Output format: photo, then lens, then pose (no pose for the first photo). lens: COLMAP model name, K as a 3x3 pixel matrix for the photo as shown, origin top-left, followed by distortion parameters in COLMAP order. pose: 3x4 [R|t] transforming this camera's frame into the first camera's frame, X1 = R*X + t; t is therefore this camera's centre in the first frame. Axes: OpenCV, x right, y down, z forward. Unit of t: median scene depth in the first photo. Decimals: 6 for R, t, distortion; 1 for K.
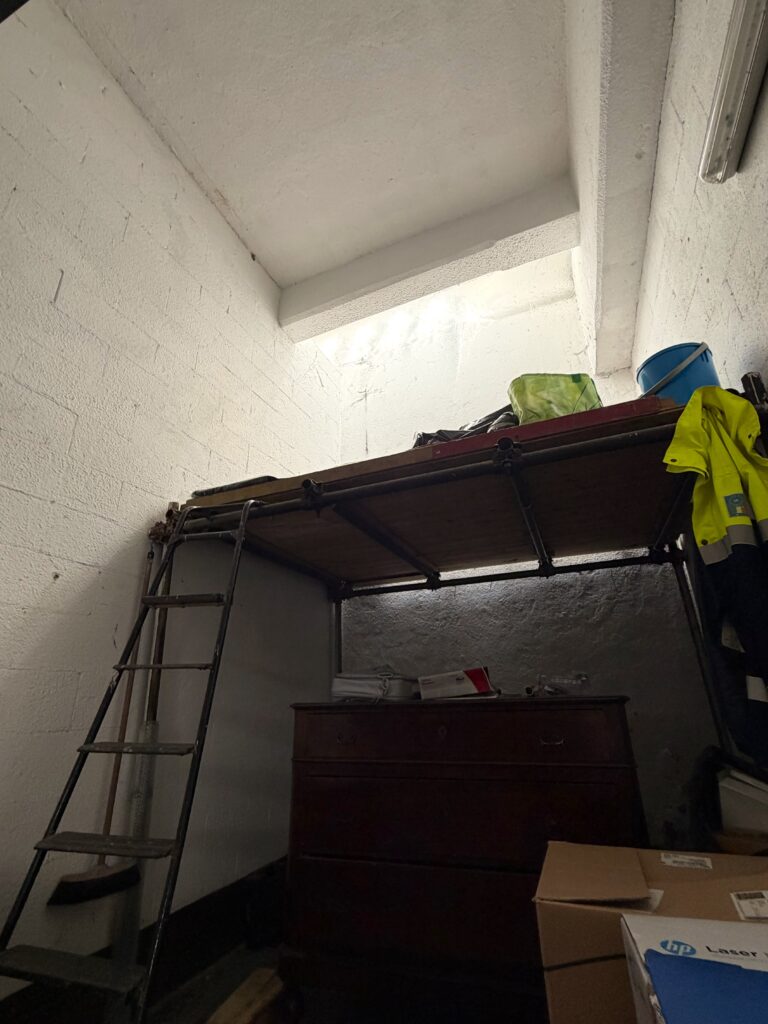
lens RADIAL K [[469.6, 0, 380.9], [0, 469.6, 509.4], [0, 0, 1]] dist [0.001809, 0.000129]
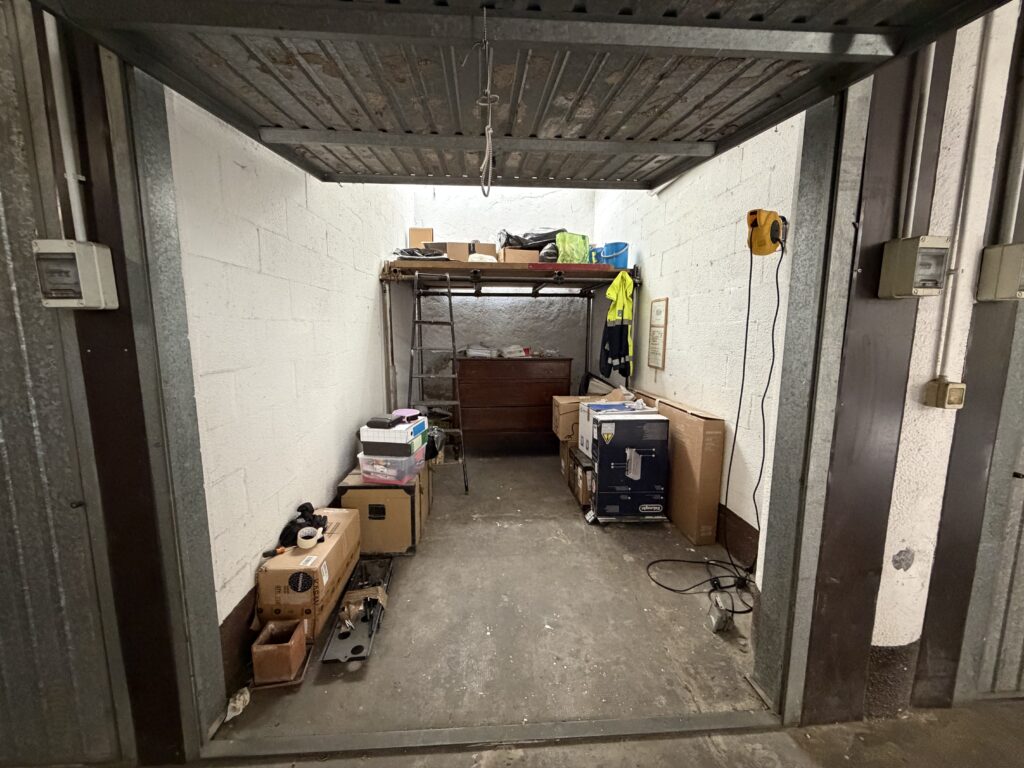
lens RADIAL K [[411.9, 0, 509.5], [0, 411.9, 384.5], [0, 0, 1]] dist [-0.000212, -0.000031]
pose [[0.895379, -0.029288, 0.444341, -0.794466], [-0.192641, 0.874156, 0.445803, -0.434642], [-0.401480, -0.484761, 0.777059, -0.770701]]
